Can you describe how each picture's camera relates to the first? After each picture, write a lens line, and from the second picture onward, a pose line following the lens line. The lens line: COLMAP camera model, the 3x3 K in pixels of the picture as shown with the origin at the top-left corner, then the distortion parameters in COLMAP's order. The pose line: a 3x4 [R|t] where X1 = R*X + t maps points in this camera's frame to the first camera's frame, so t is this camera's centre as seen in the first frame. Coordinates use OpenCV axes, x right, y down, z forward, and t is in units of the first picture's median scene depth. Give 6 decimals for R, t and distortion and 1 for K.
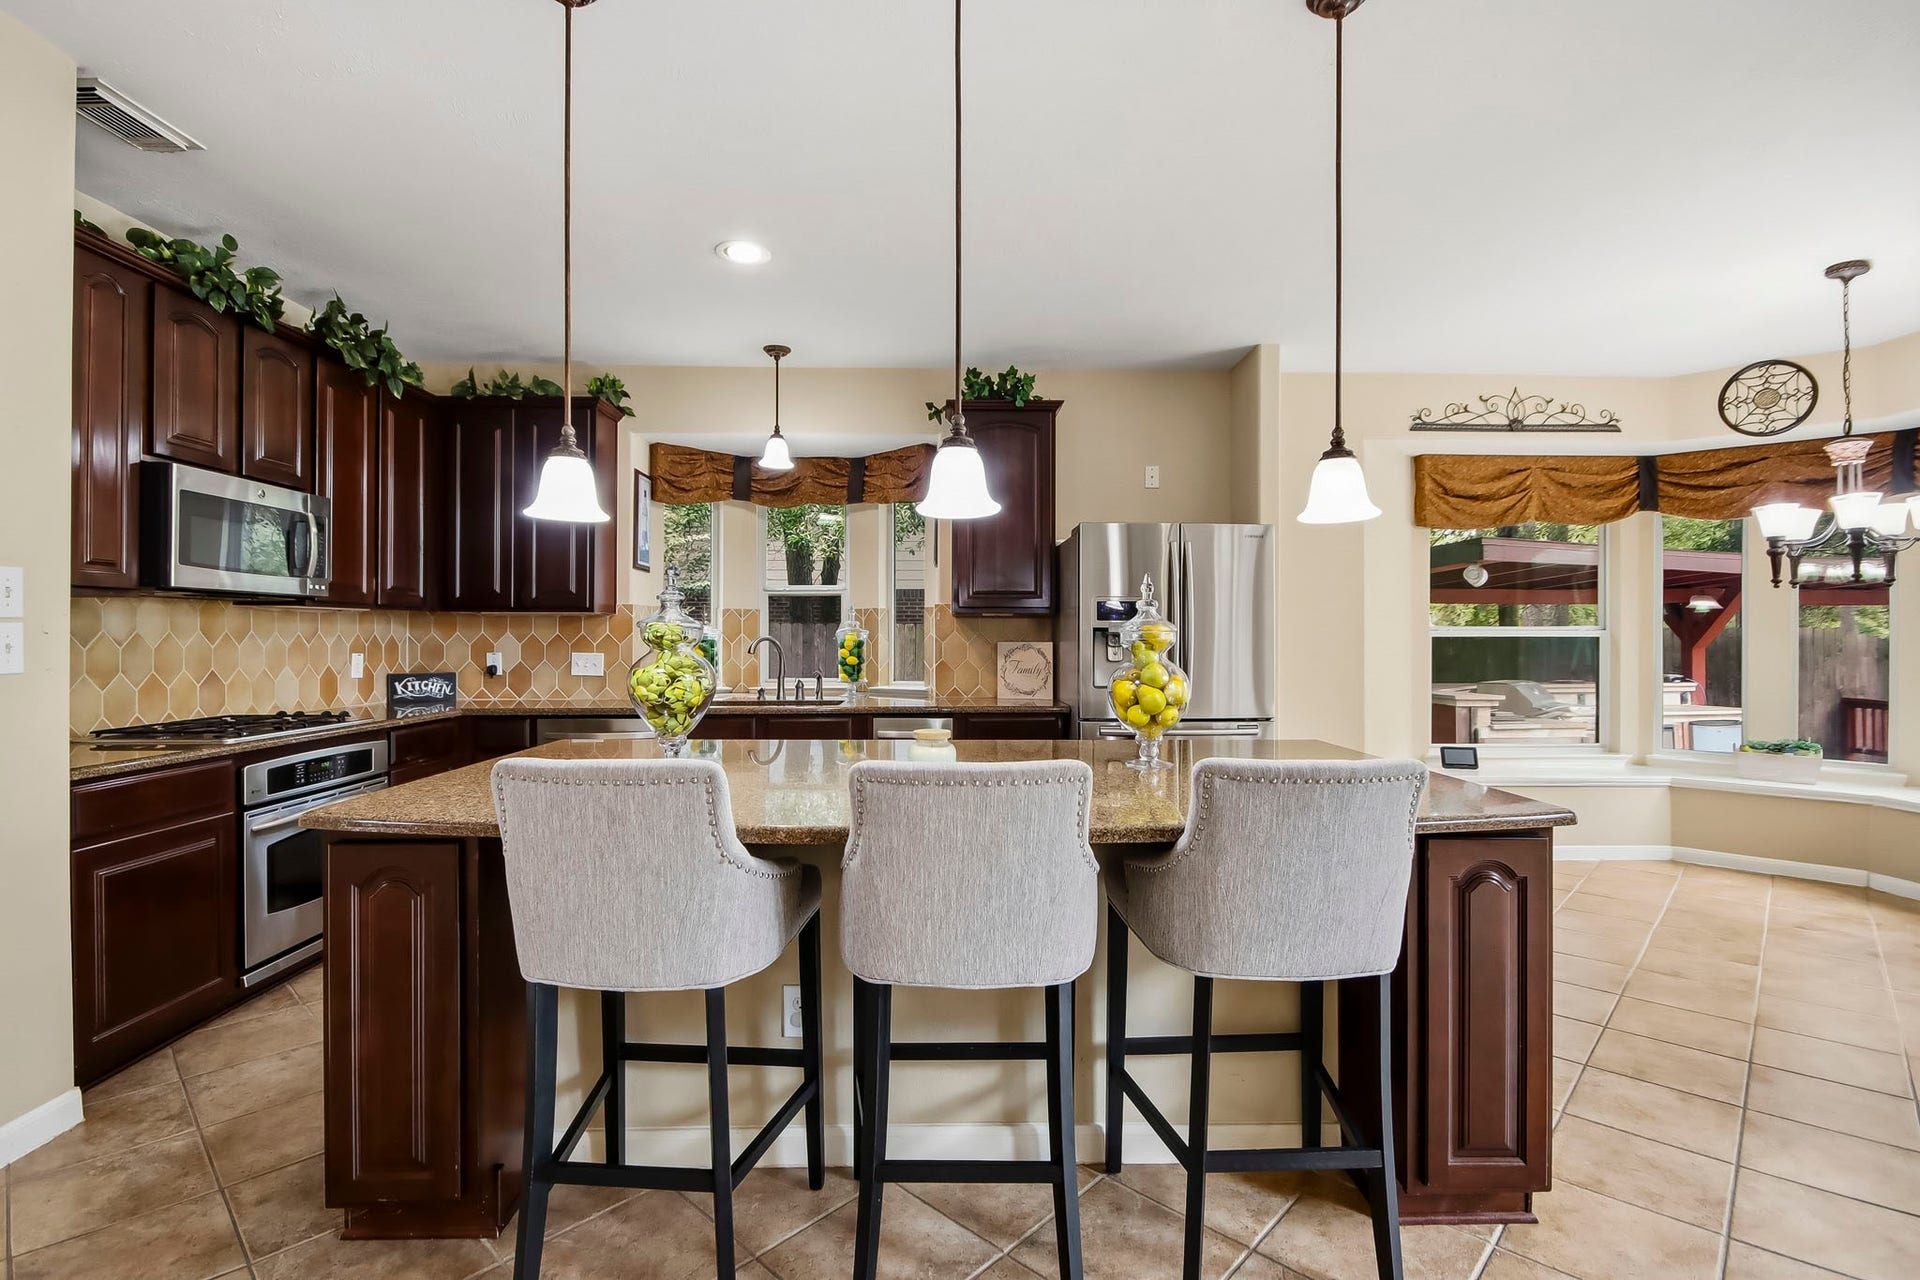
lens RADIAL K [[890.2, 0, 957.6], [0, 890.2, 639.5], [0, 0, 1]] dist [-0.009515, -0.005177]
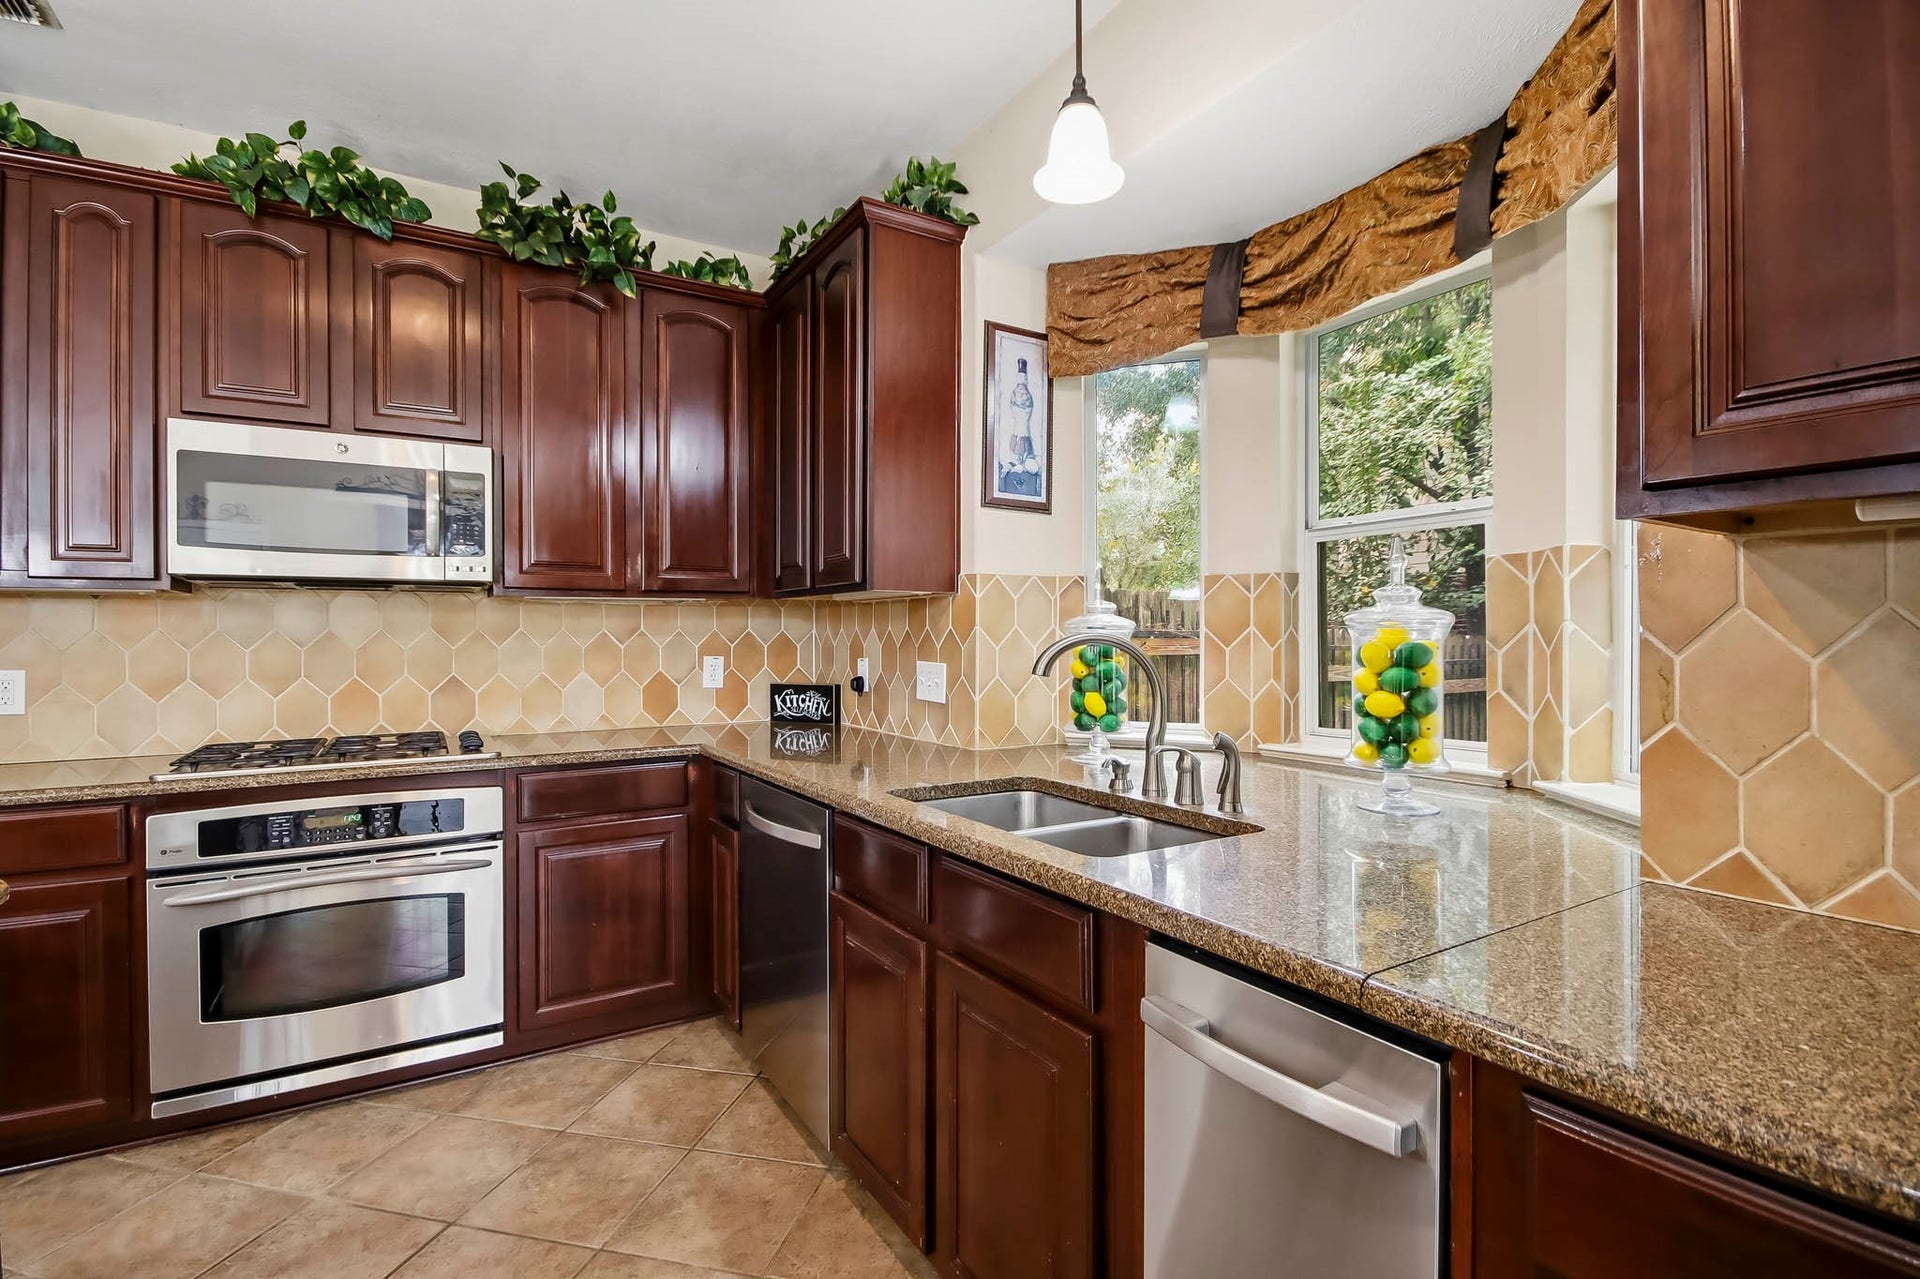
lens RADIAL K [[890.2, 0, 957.7], [0, 890.2, 634.3], [0, 0, 1]] dist [-0.009515, -0.005177]
pose [[0.514715, -0.001085, -0.857361, 0.093754], [0.000732, 0.999999, -0.000826, -0.002514], [0.857361, -0.000202, 0.514716, 0.740889]]
